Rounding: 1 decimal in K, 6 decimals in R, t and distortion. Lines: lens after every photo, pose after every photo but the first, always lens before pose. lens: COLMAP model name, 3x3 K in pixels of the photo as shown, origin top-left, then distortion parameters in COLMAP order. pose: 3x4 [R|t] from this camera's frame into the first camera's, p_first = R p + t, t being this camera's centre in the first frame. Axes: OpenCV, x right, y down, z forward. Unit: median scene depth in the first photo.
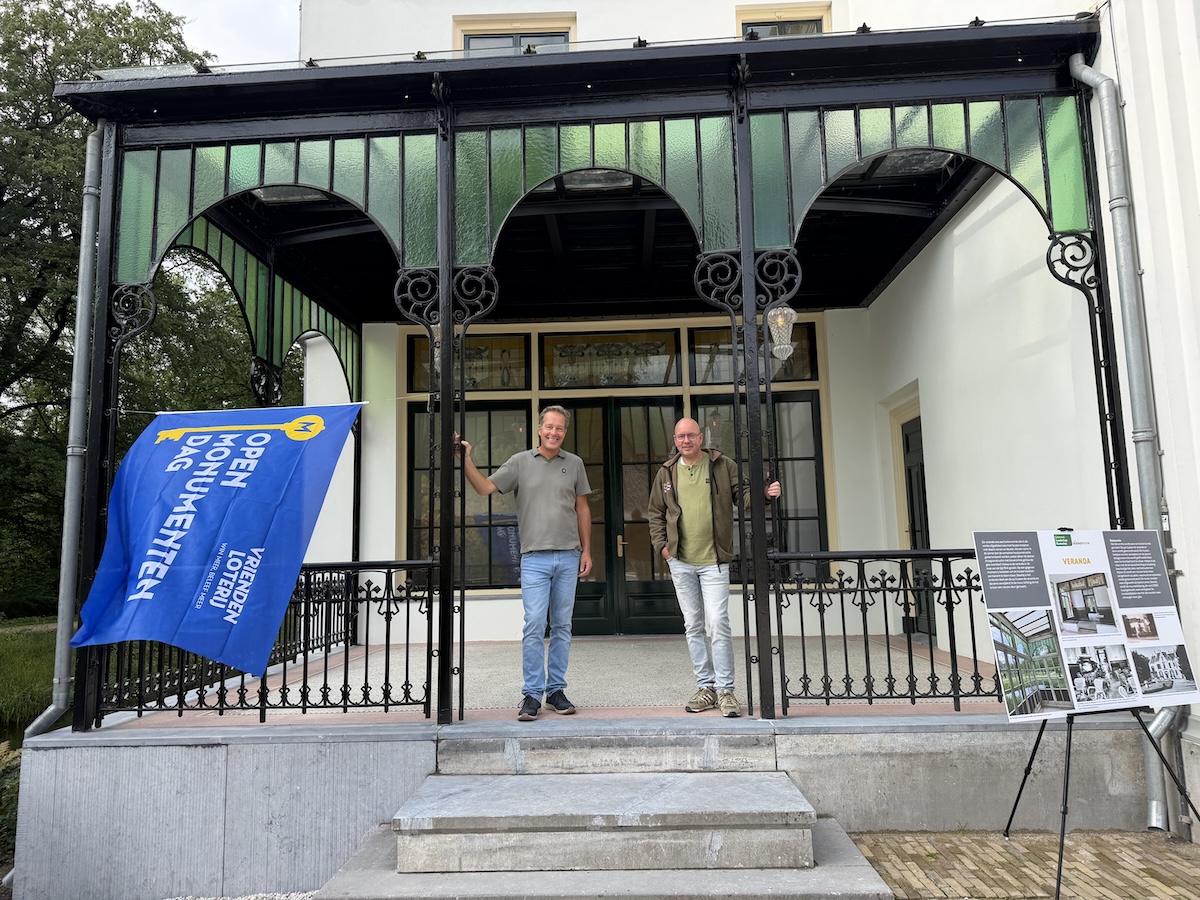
lens RADIAL K [[828.3, 0, 600.9], [0, 828.3, 443.2], [0, 0, 1]] dist [0.081300, -0.114163]
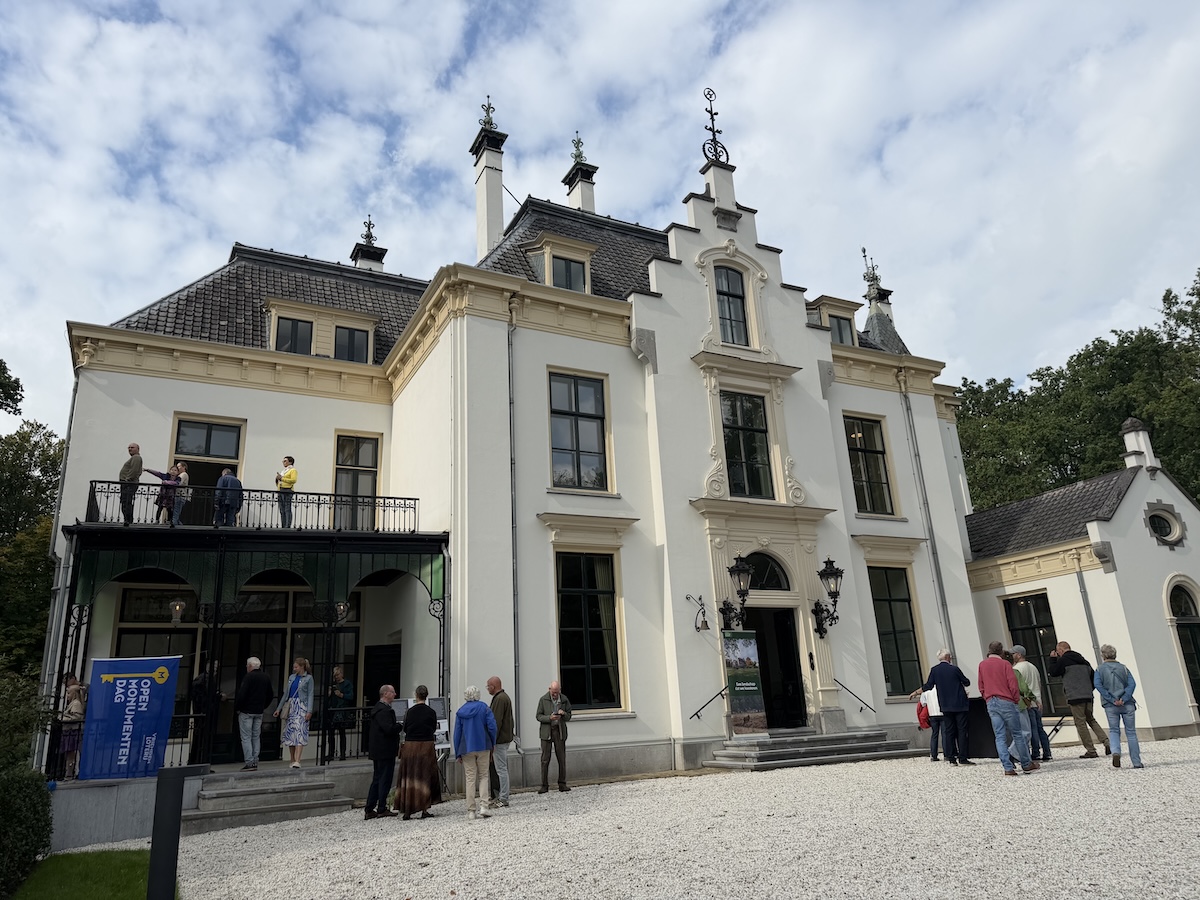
lens RADIAL K [[828.3, 0, 600.9], [0, 828.3, 443.2], [0, 0, 1]] dist [0.081300, -0.114163]
pose [[0.870519, 0.127964, 0.475207, -0.523187], [-0.034761, 0.979180, -0.199997, -0.242209], [-0.490905, 0.157583, 0.856843, -2.309874]]
